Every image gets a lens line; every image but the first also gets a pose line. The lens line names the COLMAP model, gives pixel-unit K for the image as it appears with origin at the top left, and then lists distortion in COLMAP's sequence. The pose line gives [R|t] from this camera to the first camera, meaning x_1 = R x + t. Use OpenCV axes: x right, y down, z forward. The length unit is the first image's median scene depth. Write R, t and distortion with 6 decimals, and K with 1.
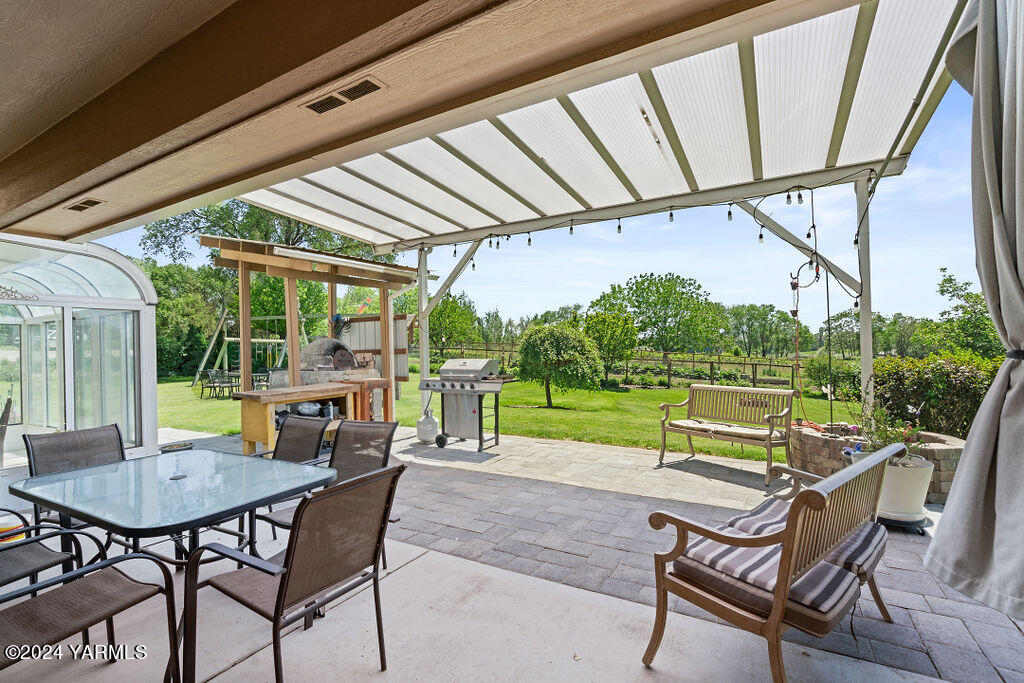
lens RADIAL K [[464.3, 0, 509.0], [0, 464.3, 344.5], [0, 0, 1]] dist [-0.005284, 0.000182]
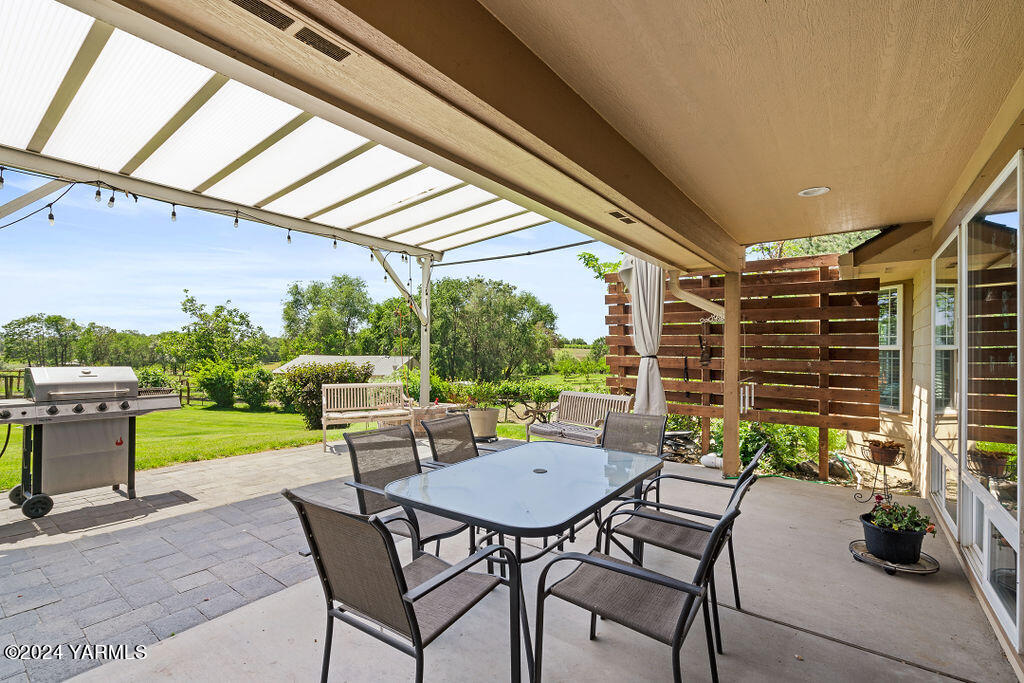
lens RADIAL K [[464.3, 0, 495.9], [0, 464.3, 347.2], [0, 0, 1]] dist [-0.005284, 0.000182]
pose [[0.151101, 0.029364, 0.988082, -0.672351], [-0.013954, 0.999522, -0.027570, 0.015210], [-0.988420, -0.009622, 0.151439, 0.357773]]
